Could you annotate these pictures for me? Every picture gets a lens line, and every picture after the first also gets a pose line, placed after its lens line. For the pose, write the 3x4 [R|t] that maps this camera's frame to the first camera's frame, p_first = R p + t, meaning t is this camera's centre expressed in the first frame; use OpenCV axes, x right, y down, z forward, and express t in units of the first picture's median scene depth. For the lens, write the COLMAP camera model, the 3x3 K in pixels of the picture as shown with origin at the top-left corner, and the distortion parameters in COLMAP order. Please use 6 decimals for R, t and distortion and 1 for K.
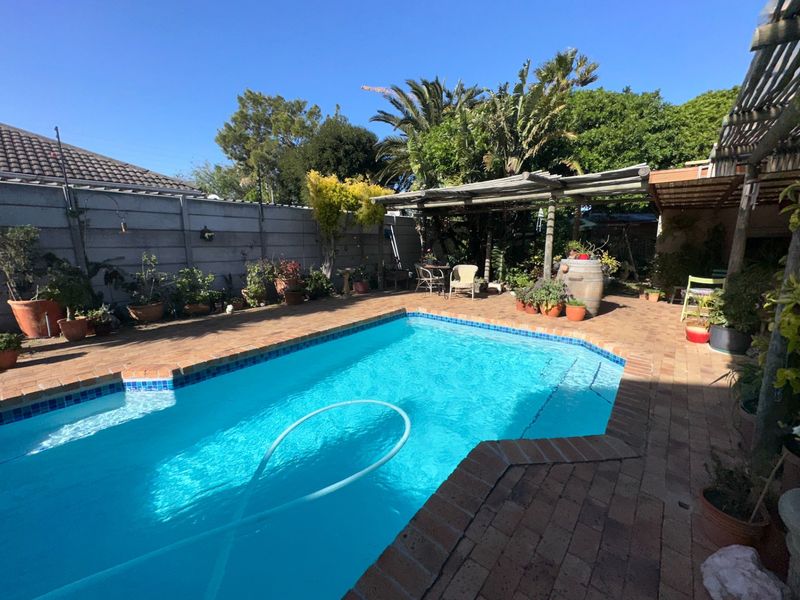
lens RADIAL K [[317.6, 0, 399.9], [0, 317.6, 301.5], [0, 0, 1]] dist [0.002274, 0.000384]
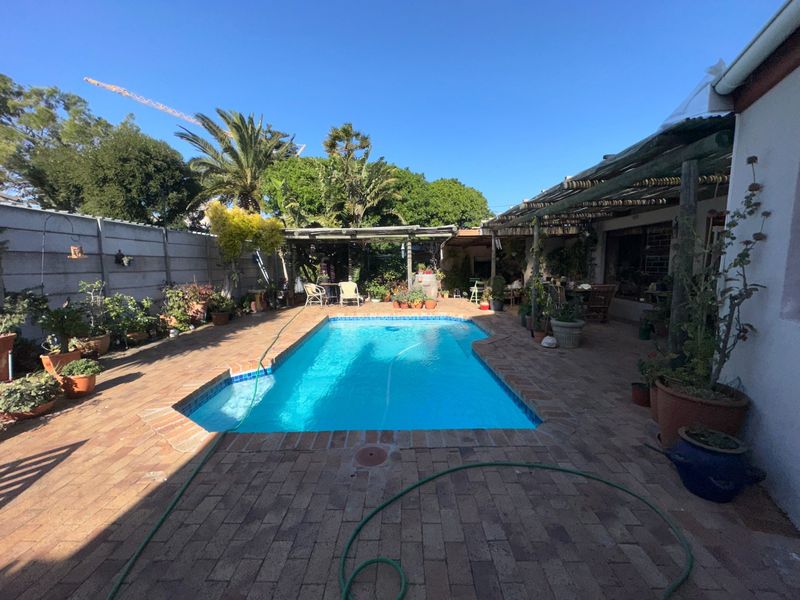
lens RADIAL K [[317.6, 0, 400.6], [0, 317.6, 300.3], [0, 0, 1]] dist [0.002274, 0.000384]
pose [[0.771477, -0.078840, 0.631354, -0.581119], [0.127453, 0.991330, -0.031948, 0.041605], [-0.623361, 0.105115, 0.774836, -0.207763]]
